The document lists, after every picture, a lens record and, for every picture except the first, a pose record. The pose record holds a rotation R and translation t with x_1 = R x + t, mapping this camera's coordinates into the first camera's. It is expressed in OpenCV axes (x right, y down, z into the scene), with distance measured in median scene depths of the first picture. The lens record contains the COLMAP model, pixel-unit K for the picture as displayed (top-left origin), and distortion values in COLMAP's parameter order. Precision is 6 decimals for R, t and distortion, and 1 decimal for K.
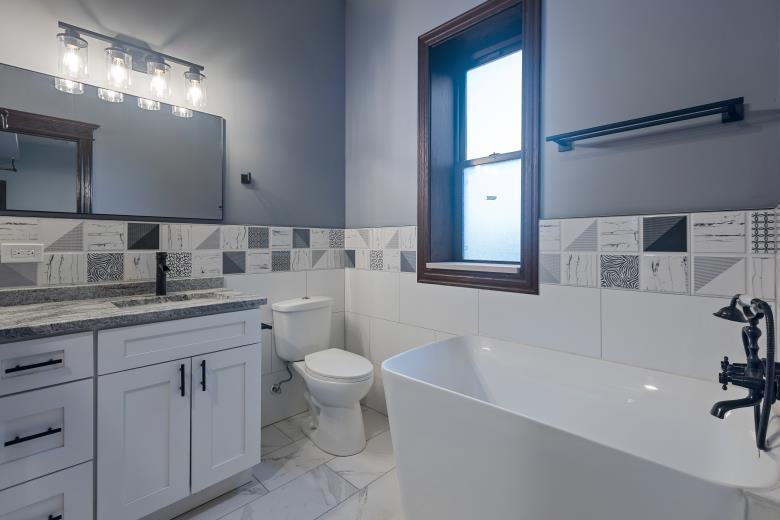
lens RADIAL K [[357.1, 0, 397.1], [0, 357.1, 241.2], [0, 0, 1]] dist [0.004262, 0.000174]
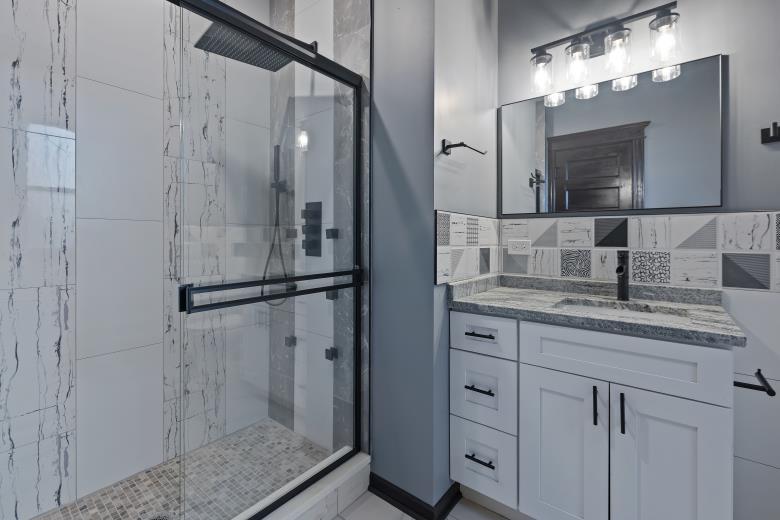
lens RADIAL K [[357.1, 0, 391.3], [0, 357.1, 238.9], [0, 0, 1]] dist [0.004262, 0.000174]
pose [[0.101288, -0.000526, -0.994857, 0.143037], [-0.000920, 0.999999, -0.000623, 0.004073], [0.994857, 0.000978, 0.101288, 0.365659]]
